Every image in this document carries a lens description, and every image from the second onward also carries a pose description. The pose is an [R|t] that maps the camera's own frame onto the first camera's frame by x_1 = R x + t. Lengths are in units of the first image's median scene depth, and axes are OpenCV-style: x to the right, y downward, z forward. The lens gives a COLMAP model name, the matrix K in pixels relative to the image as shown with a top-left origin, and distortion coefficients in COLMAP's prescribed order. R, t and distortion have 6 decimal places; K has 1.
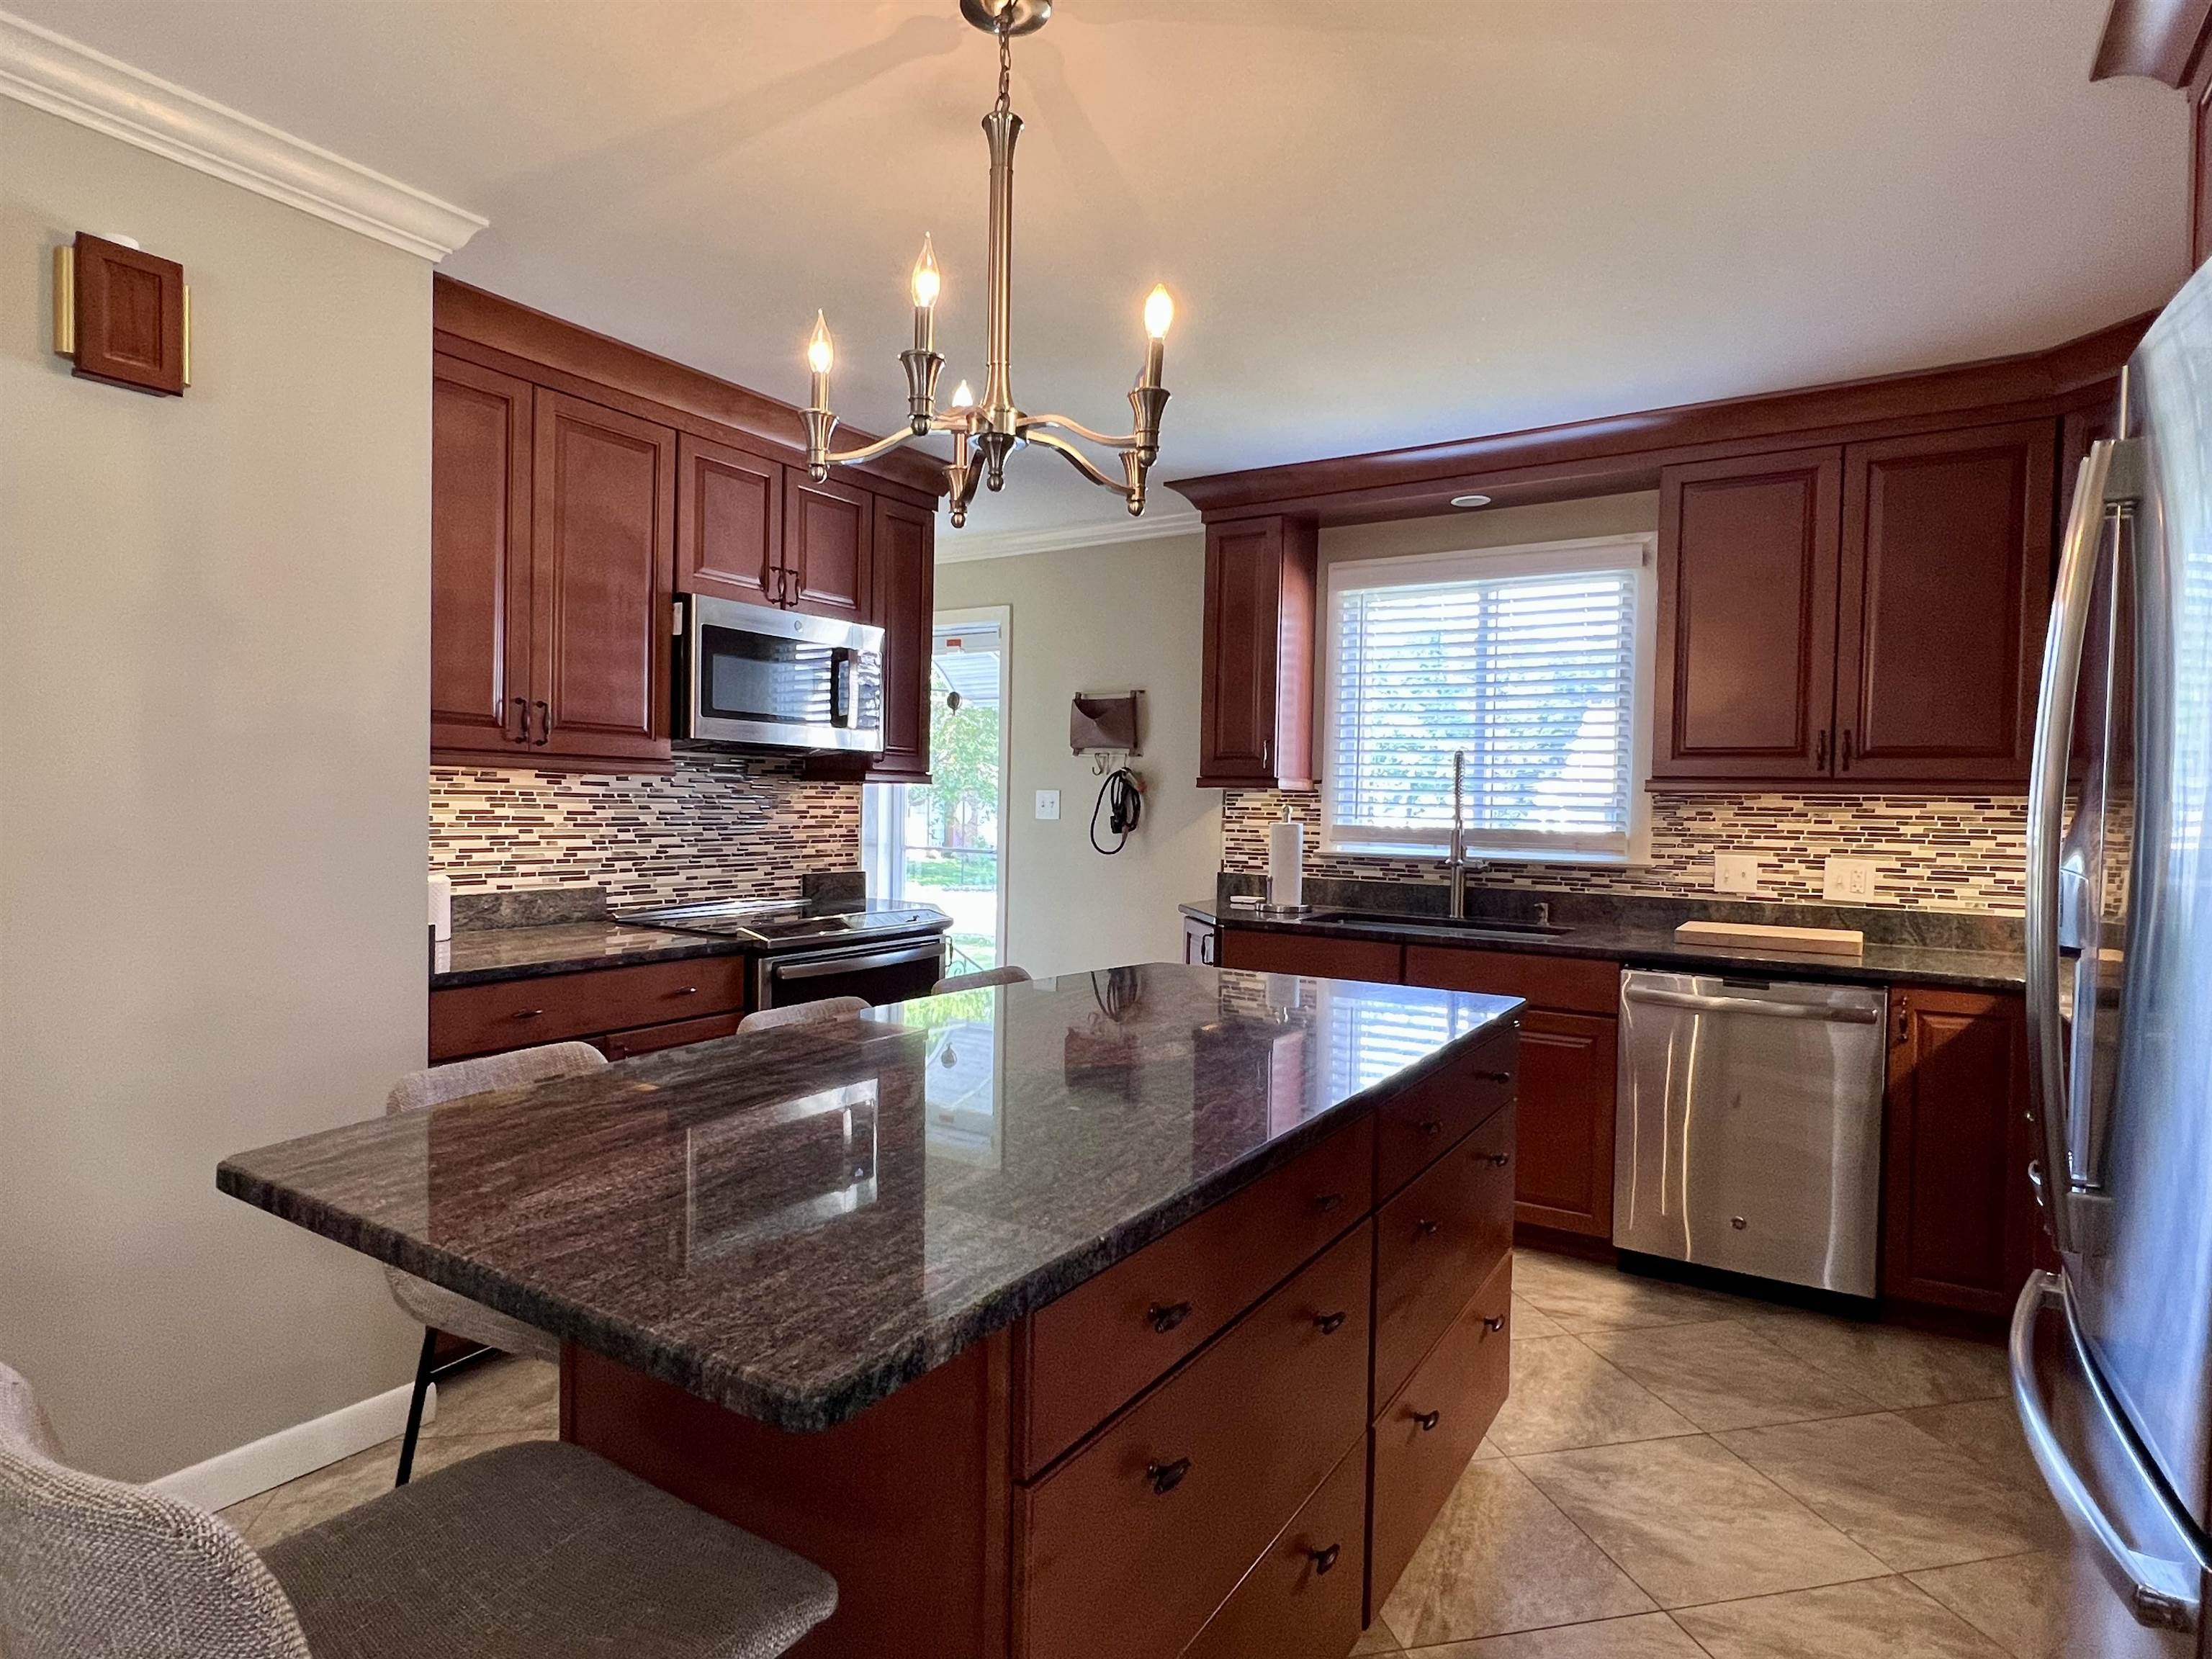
lens RADIAL K [[1193.5, 0, 1103.4], [0, 1193.5, 845.5], [0, 0, 1]] dist [0.006925, 0.000001]
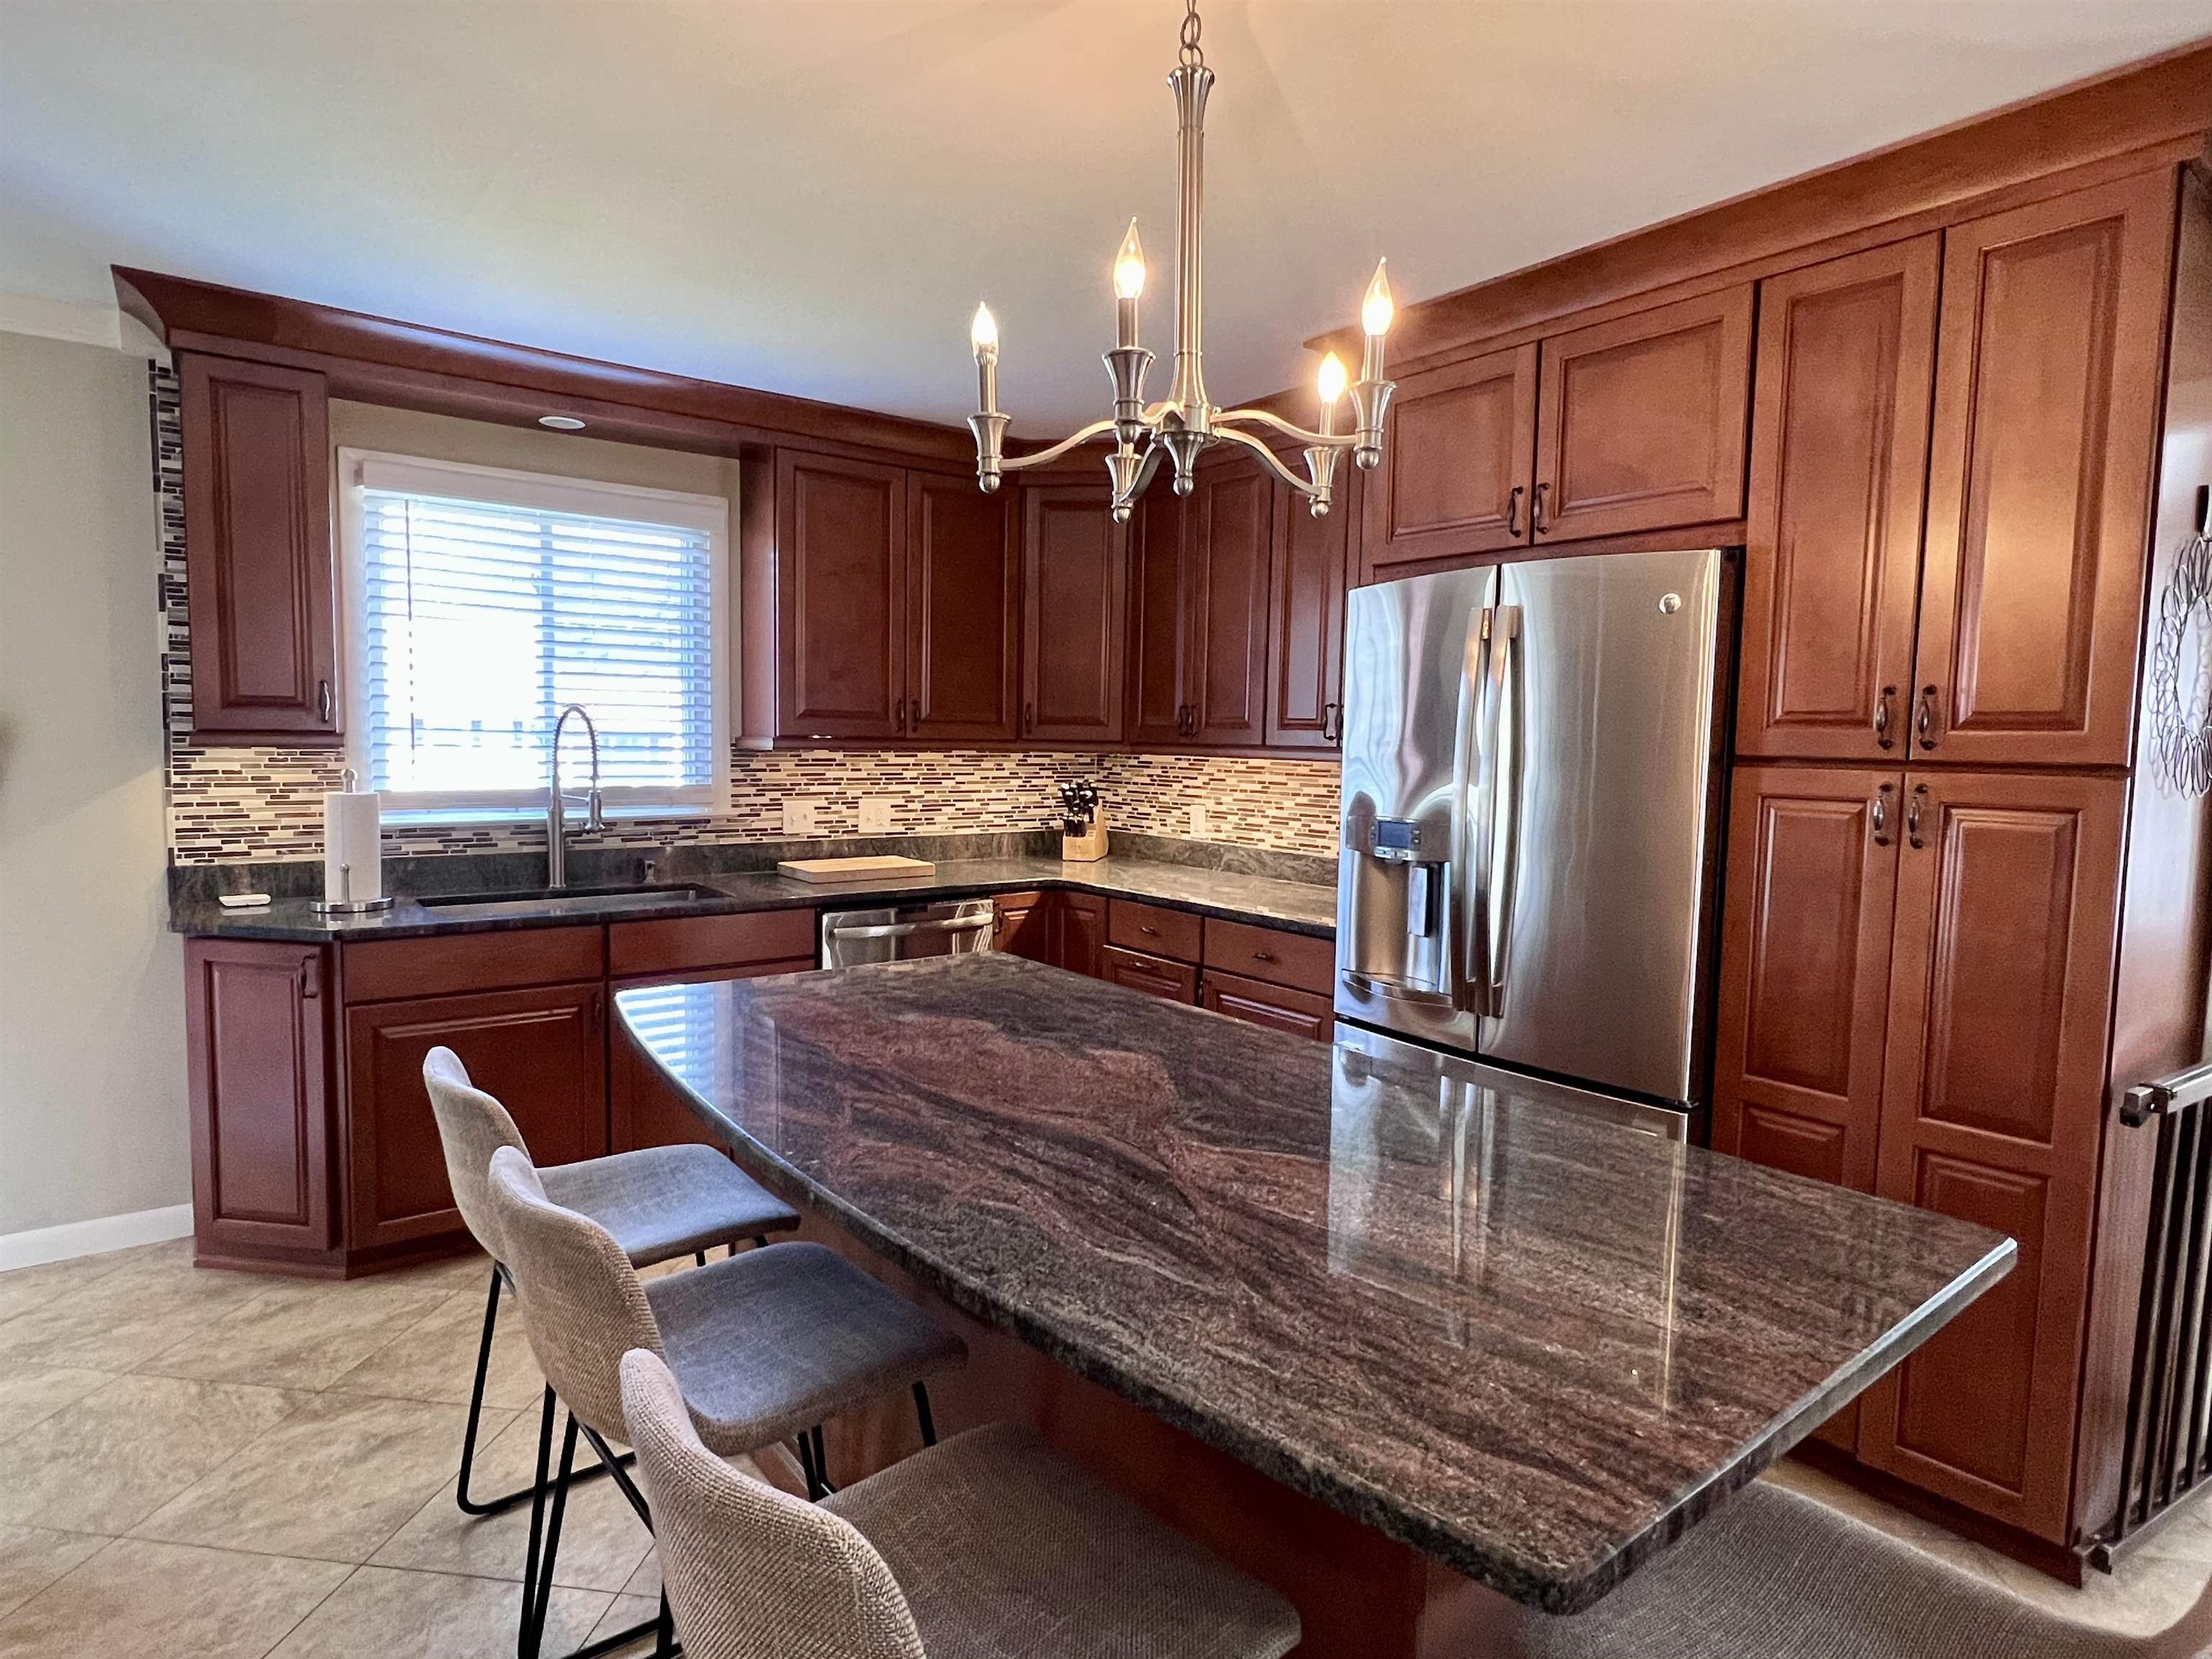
lens RADIAL K [[1193.5, 0, 1093.8], [0, 1193.5, 815.4], [0, 0, 1]] dist [0.006925, 0.000001]
pose [[0.331675, -0.077099, 0.940238, -0.463194], [0.024121, 0.997022, 0.073246, -0.055691], [-0.943085, -0.001614, 0.332547, 0.353440]]
